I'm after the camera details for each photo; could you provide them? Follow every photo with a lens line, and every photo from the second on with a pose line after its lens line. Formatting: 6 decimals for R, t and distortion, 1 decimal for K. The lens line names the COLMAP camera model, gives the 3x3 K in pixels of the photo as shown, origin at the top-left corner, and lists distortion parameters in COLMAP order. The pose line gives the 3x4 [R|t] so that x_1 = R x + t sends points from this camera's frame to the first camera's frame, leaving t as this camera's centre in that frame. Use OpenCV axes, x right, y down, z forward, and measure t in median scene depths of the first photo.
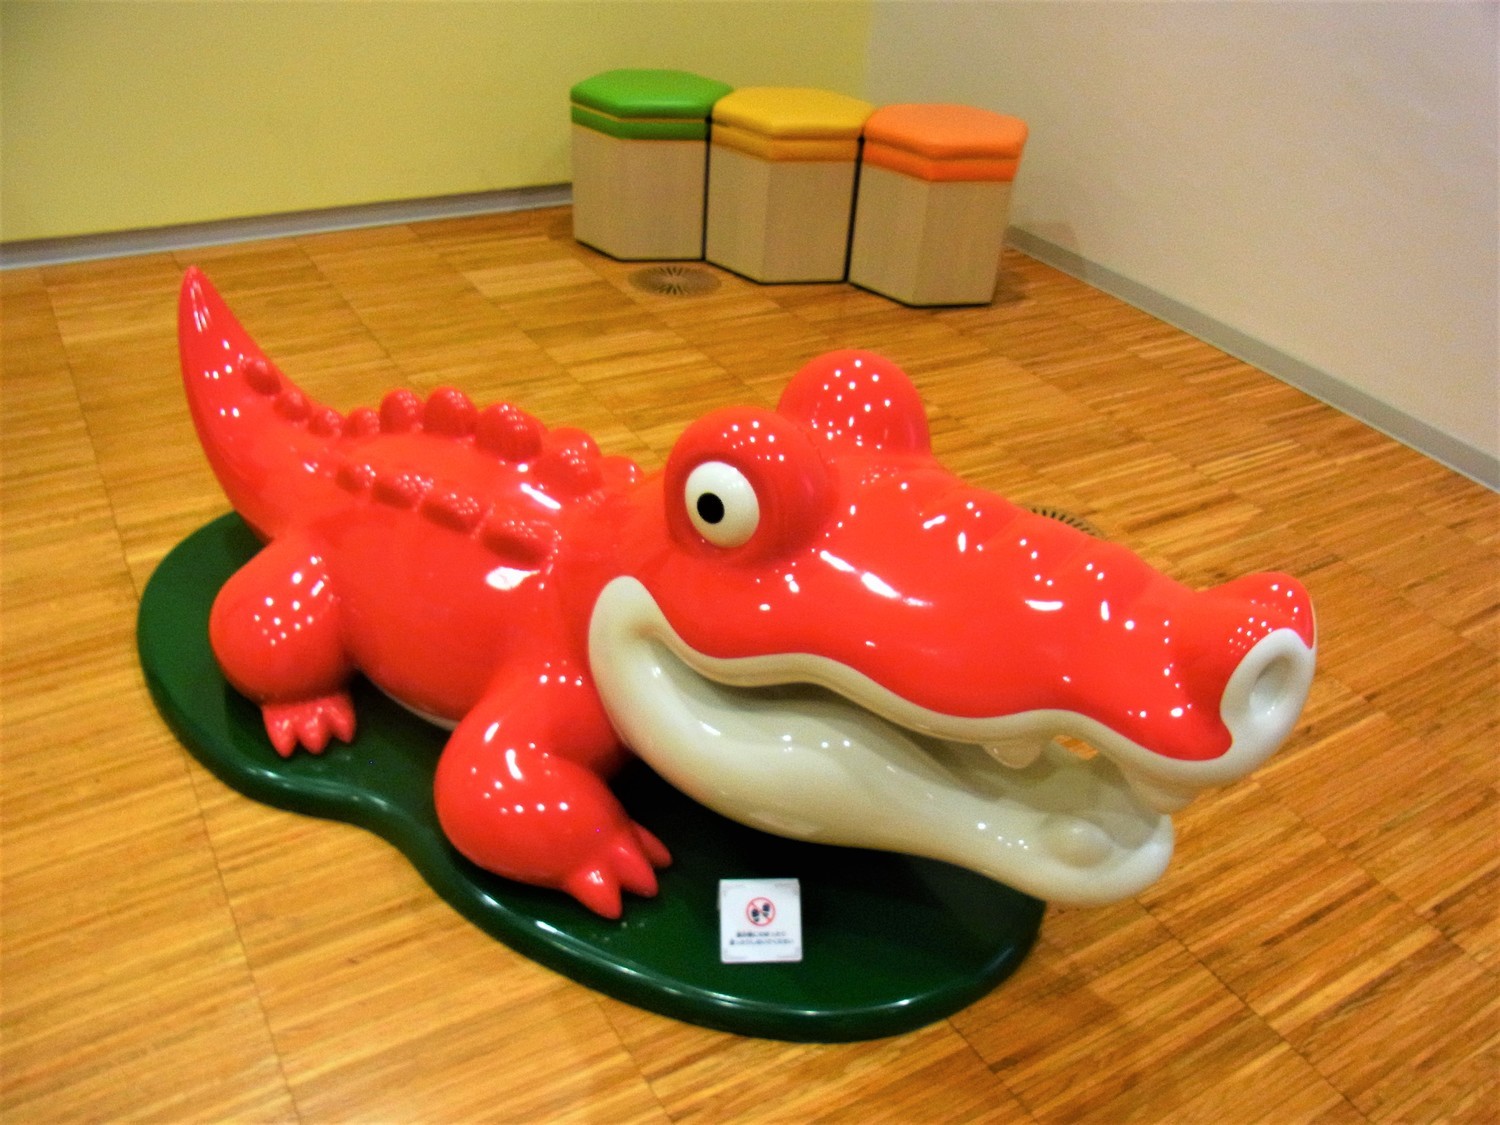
lens RADIAL K [[1193.8, 0, 742.1], [0, 1193.8, 556.5], [0, 0, 1]] dist [-0.036067, -0.007647]
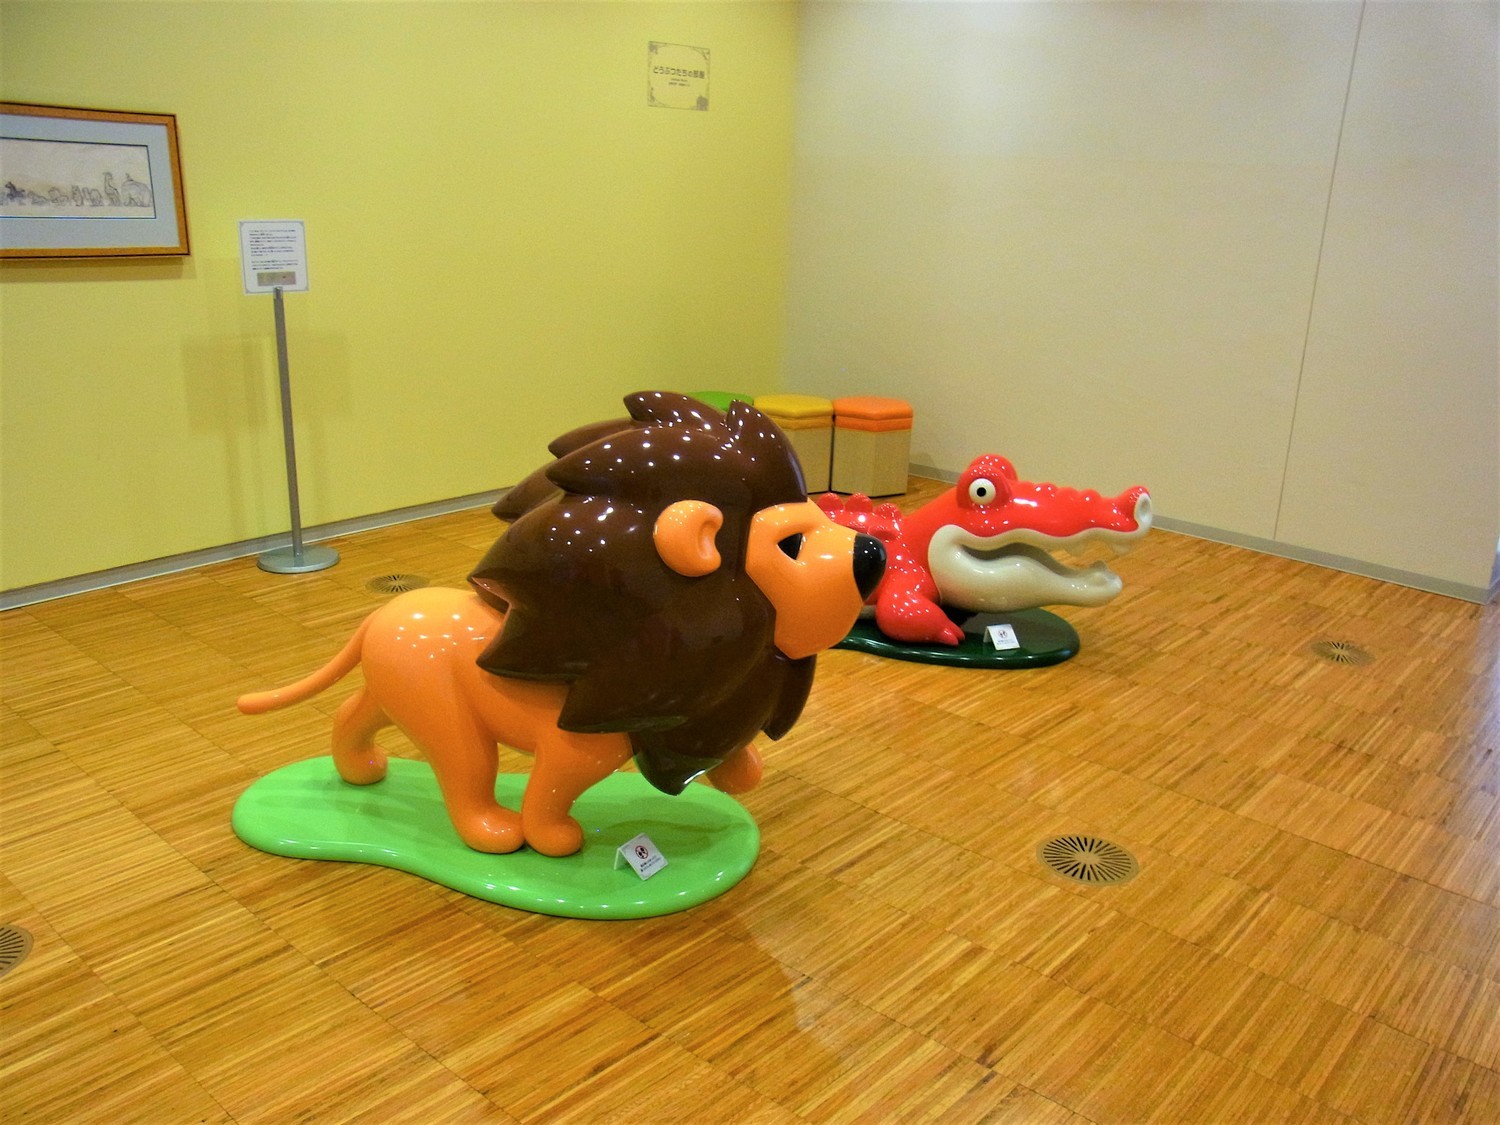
lens RADIAL K [[1193.8, 0, 756.0], [0, 1193.8, 565.3], [0, 0, 1]] dist [-0.036067, -0.007647]
pose [[0.953191, -0.119596, 0.277711, -1.006832], [0.186012, 0.956028, -0.226738, 0.507821], [-0.238382, 0.267782, 0.933524, -1.223281]]
